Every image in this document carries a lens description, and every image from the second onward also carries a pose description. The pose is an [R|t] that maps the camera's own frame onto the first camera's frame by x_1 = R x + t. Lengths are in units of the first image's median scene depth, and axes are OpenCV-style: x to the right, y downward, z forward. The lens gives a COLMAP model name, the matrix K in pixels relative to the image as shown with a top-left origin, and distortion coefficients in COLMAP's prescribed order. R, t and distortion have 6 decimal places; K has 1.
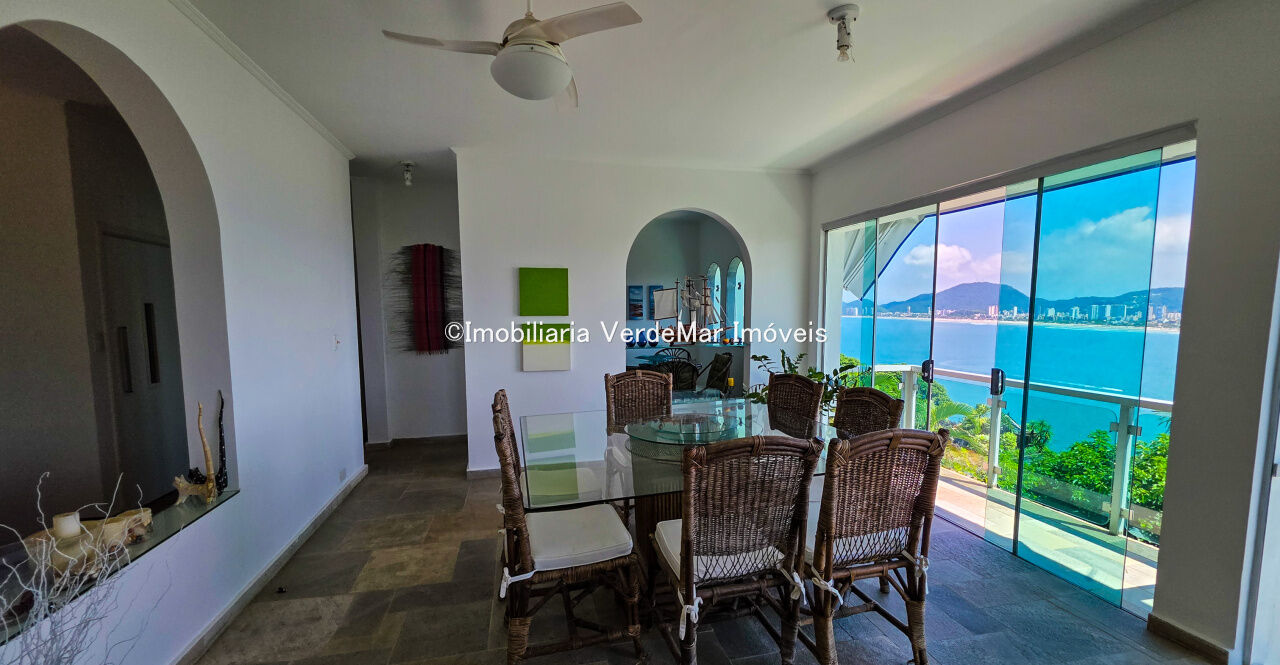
lens RADIAL K [[525.8, 0, 646.1], [0, 525.8, 364.5], [0, 0, 1]] dist [0.011074, 0.000193]
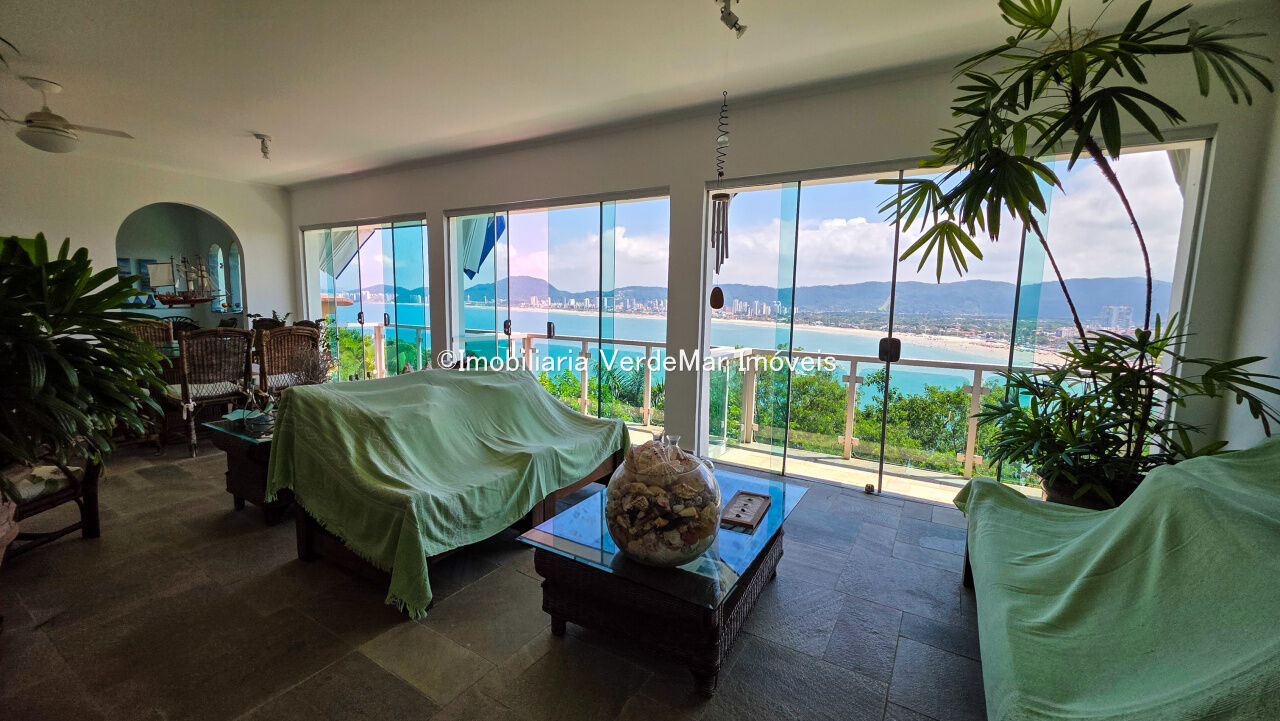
lens RADIAL K [[518.9, 0, 636.8], [0, 518.9, 359.3], [0, 0, 1]] dist [0.007160, -0.000380]
pose [[0.716308, -0.065223, 0.694729, -0.034471], [0.055023, 0.997801, 0.036944, 0.125687], [-0.695611, 0.011763, 0.718322, -0.846219]]
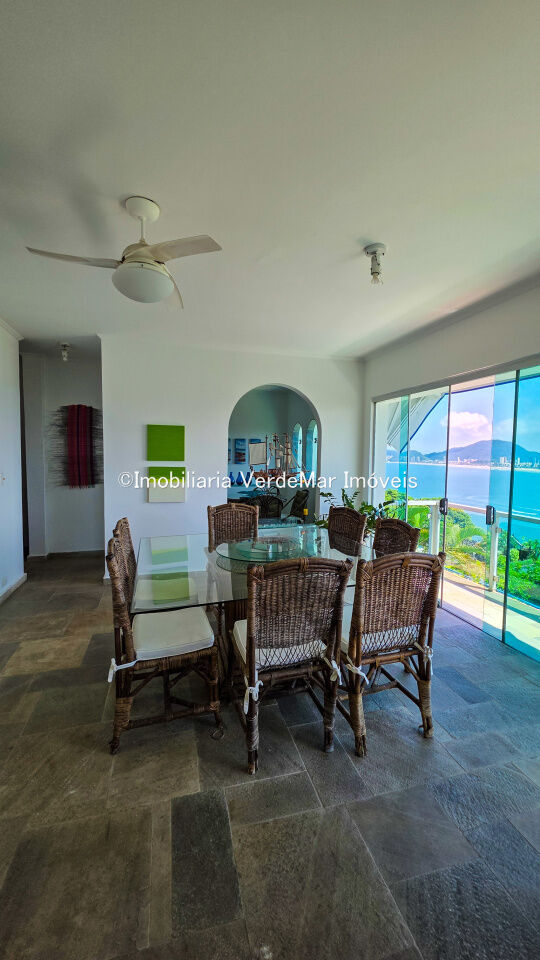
lens RADIAL K [[390.2, 0, 273.8], [0, 390.2, 483.1], [0, 0, 1]] dist [0.011562, -0.002210]
pose [[0.998668, 0.013334, 0.049847, 0.035845], [-0.011677, 0.999375, -0.033371, -0.008018], [-0.050261, 0.032745, 0.998199, 0.004002]]
